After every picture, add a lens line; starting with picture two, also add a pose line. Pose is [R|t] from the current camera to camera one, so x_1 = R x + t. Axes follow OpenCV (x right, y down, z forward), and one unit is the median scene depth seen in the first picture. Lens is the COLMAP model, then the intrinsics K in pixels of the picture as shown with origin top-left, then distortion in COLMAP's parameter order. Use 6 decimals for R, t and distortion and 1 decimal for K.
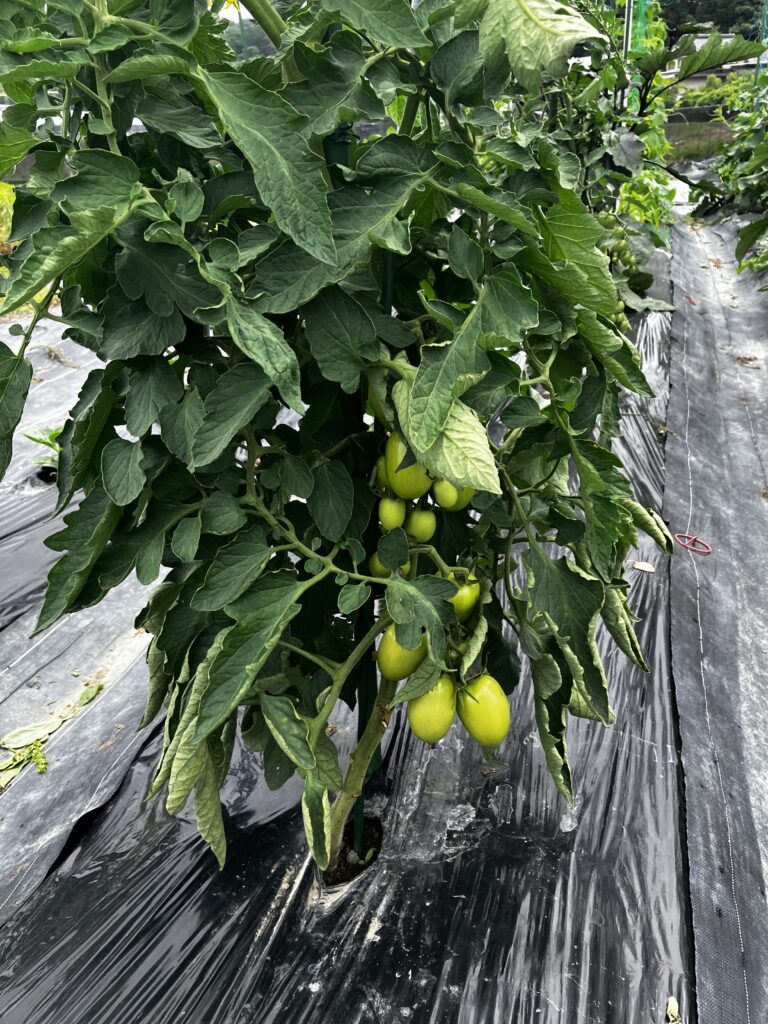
lens RADIAL K [[834.8, 0, 412.9], [0, 834.8, 511.8], [0, 0, 1]] dist [0.004455, -0.007860]
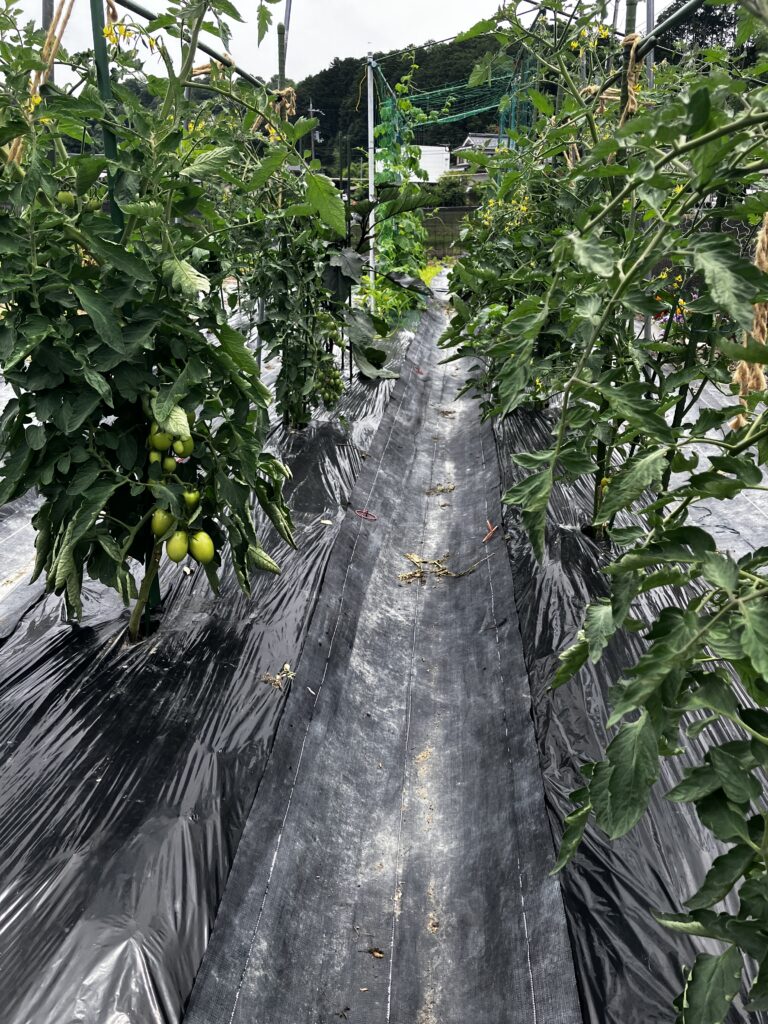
lens RADIAL K [[834.8, 0, 412.9], [0, 834.8, 511.8], [0, 0, 1]] dist [0.004455, -0.007860]
pose [[0.976210, -0.035152, 0.213960, 0.173358], [0.052699, 0.995648, -0.076863, 0.370252], [-0.210327, 0.086310, 0.973814, -1.405219]]
